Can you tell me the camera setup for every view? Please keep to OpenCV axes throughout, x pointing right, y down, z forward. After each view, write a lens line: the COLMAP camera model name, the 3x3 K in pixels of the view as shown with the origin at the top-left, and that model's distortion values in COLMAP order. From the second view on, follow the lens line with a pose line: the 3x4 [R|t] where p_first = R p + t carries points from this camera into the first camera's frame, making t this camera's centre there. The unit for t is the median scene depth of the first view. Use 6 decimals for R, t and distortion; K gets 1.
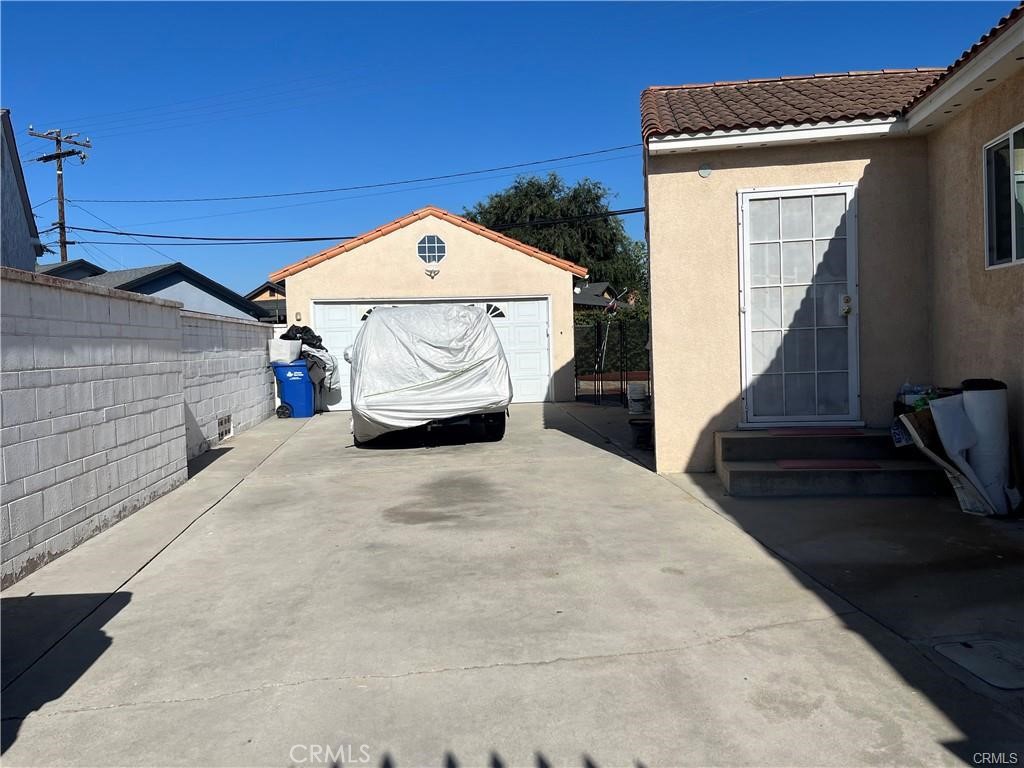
lens RADIAL K [[782.3, 0, 512.2], [0, 782.3, 384.4], [0, 0, 1]] dist [0.036930, -0.045992]
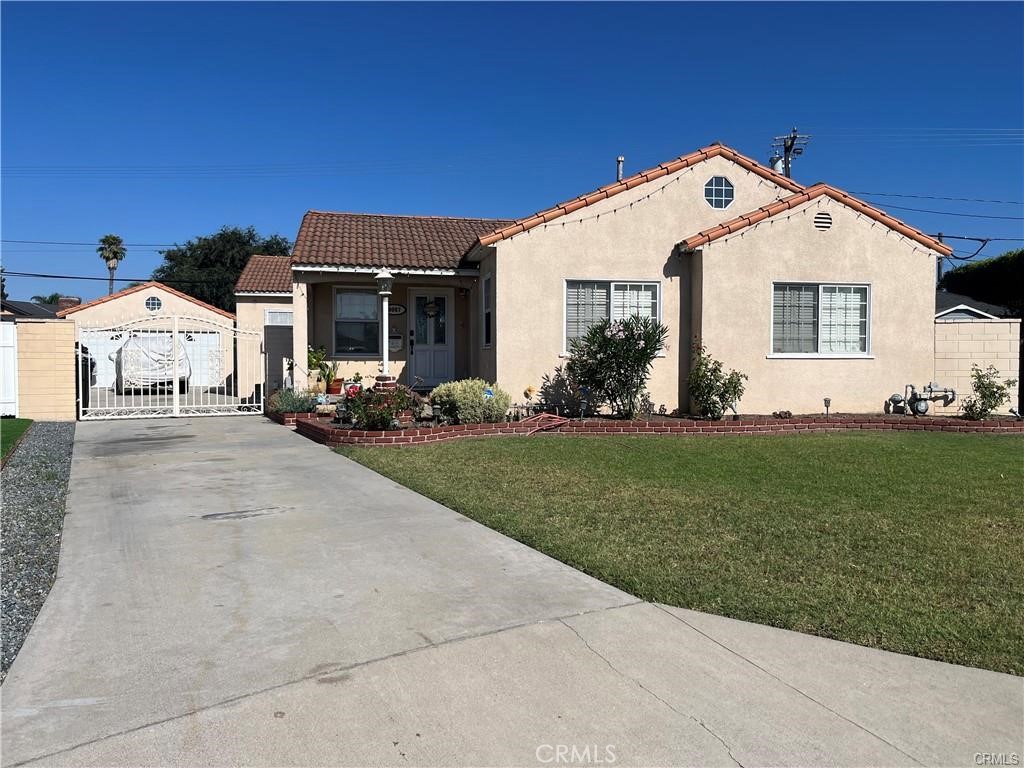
lens RADIAL K [[782.3, 0, 512.1], [0, 782.3, 383.5], [0, 0, 1]] dist [0.036930, -0.045992]
pose [[0.940260, 0.023140, 0.339670, 0.070149], [-0.013757, 0.999455, -0.030005, 0.064420], [-0.340179, 0.023540, 0.940066, -1.074991]]
